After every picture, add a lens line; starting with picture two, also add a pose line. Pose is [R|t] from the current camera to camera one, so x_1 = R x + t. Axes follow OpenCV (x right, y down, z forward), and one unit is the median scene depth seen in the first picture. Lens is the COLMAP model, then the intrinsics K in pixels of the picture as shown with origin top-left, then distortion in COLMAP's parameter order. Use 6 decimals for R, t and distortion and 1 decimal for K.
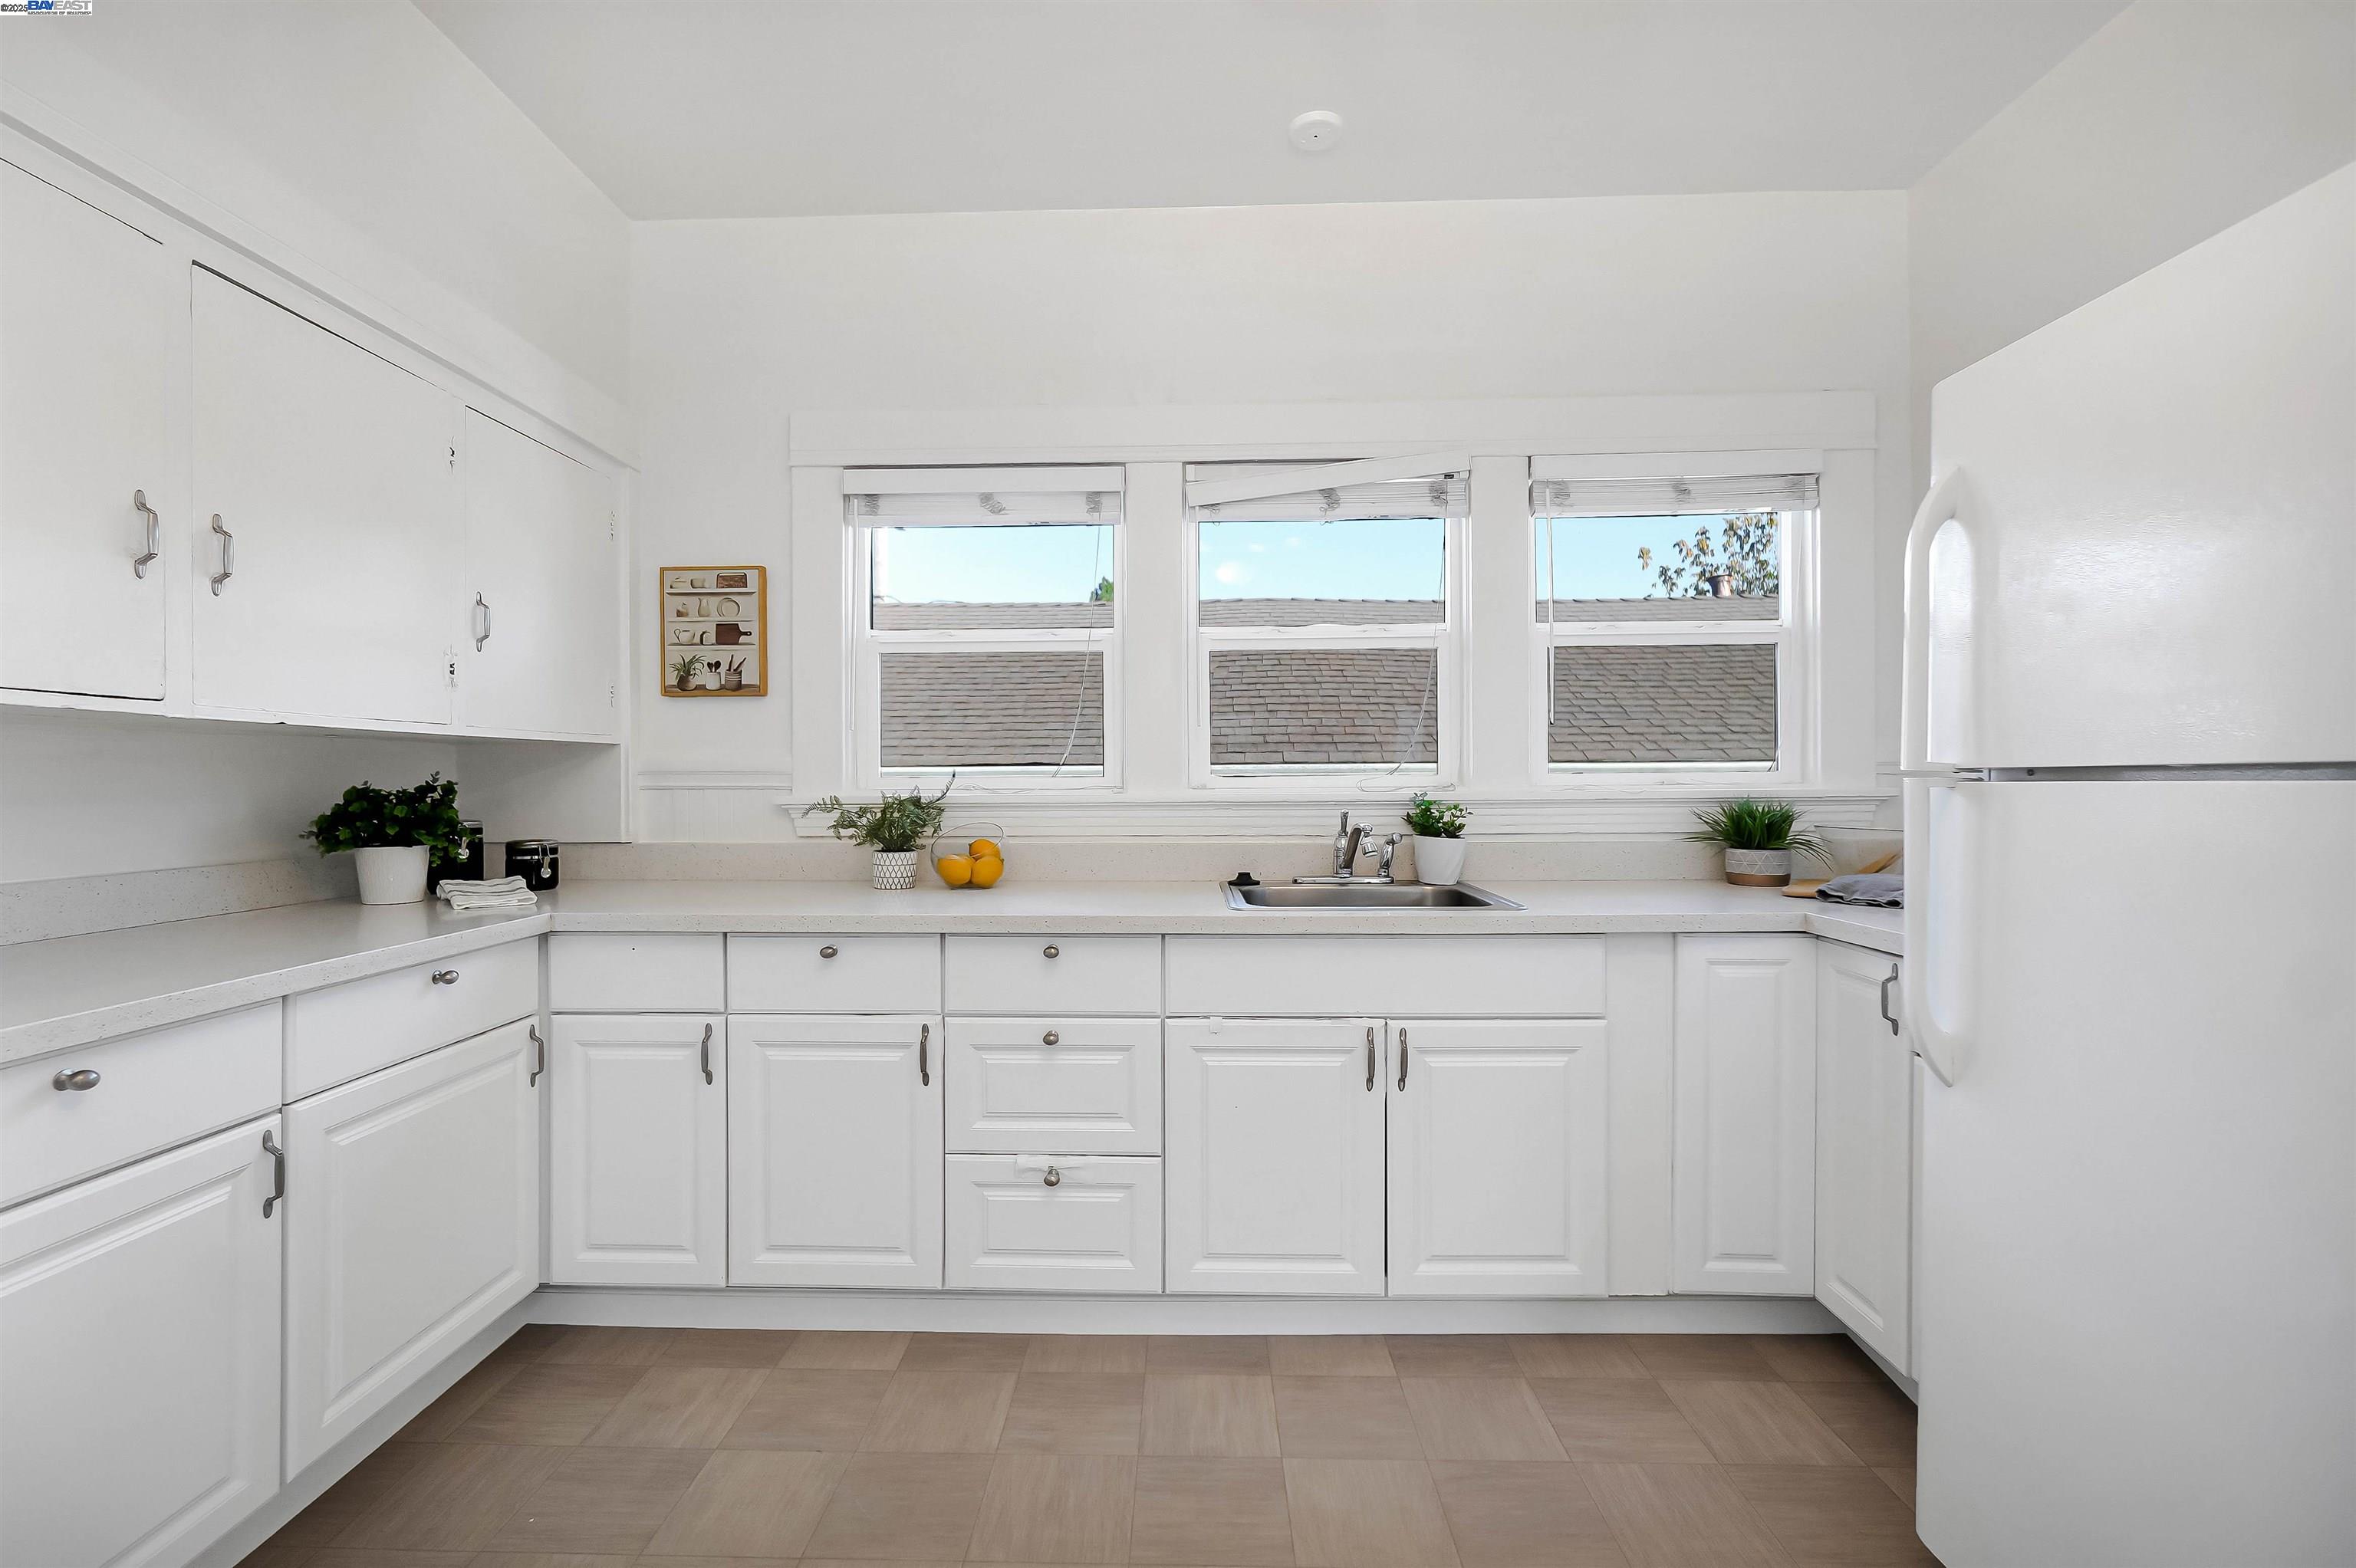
lens RADIAL K [[1021.9, 0, 1180.2], [0, 1021.9, 780.7], [0, 0, 1]] dist [-0.003808, 0.000167]
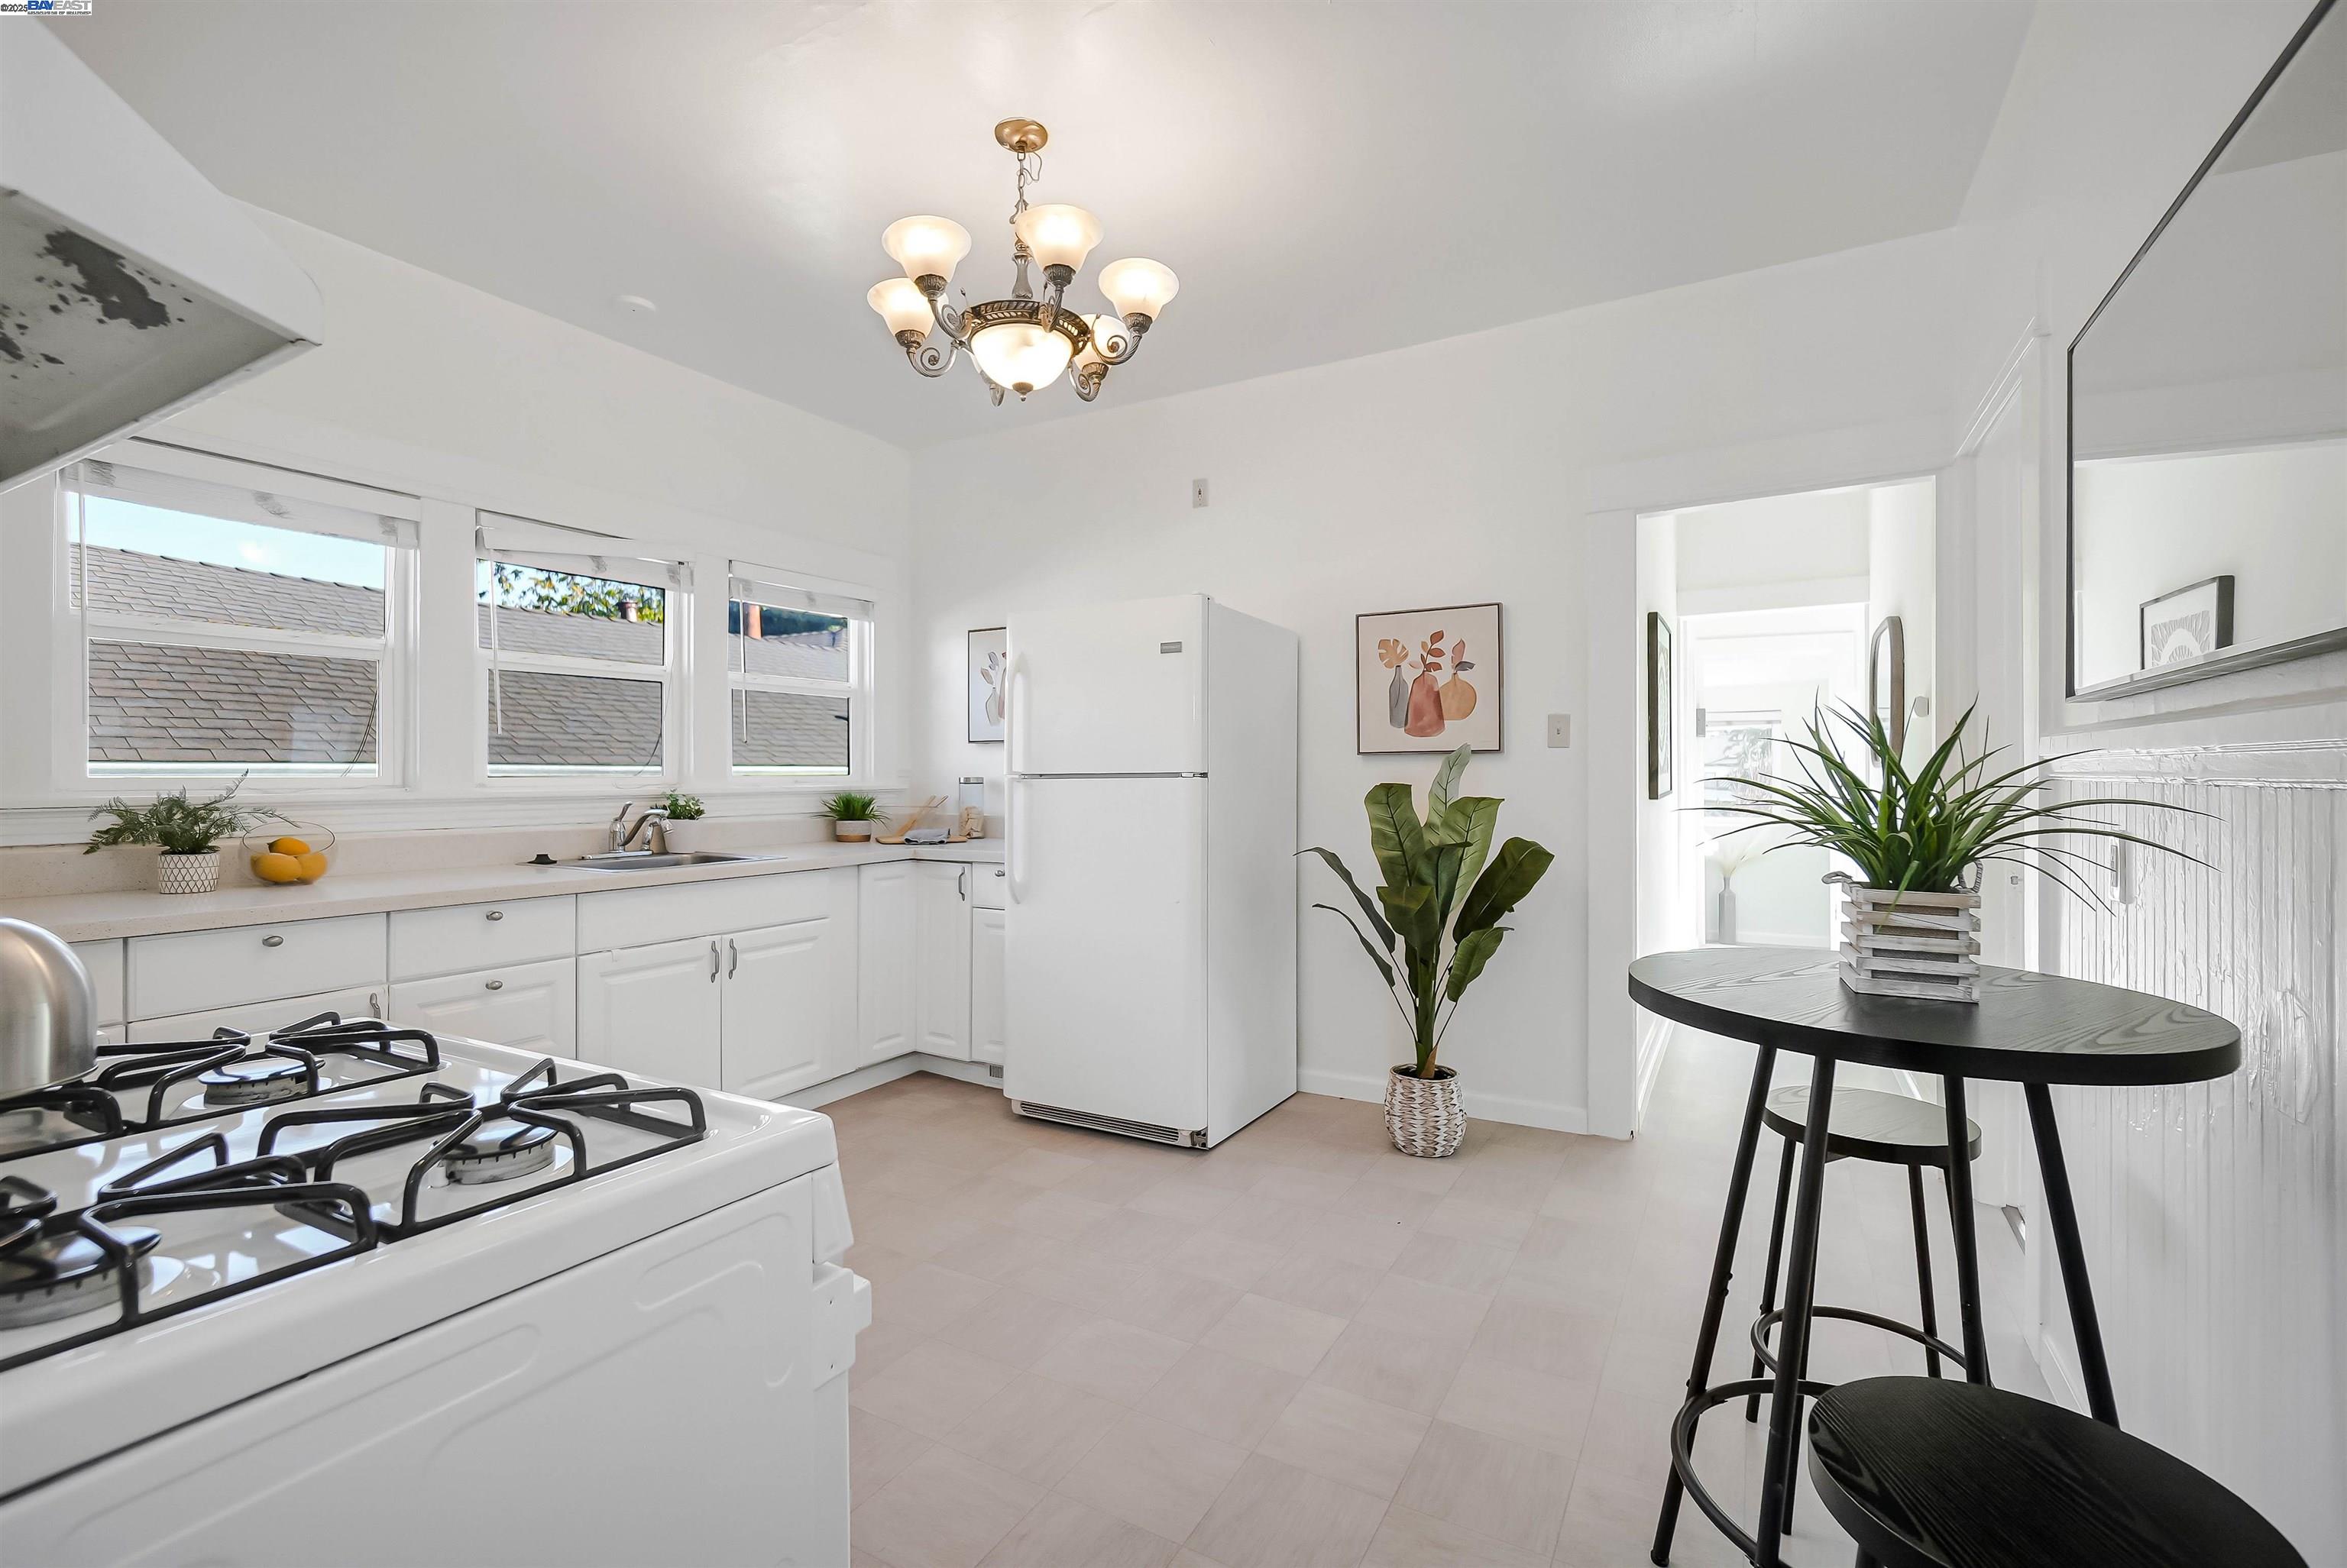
lens RADIAL K [[1020.0, 0, 1170.1], [0, 1020.0, 784.1], [0, 0, 1]] dist [-0.001476, -0.000183]
pose [[0.473199, -0.004096, 0.880946, -0.672789], [0.003498, 0.999990, 0.002771, 0.004220], [-0.880949, 0.001770, 0.473208, -0.260724]]
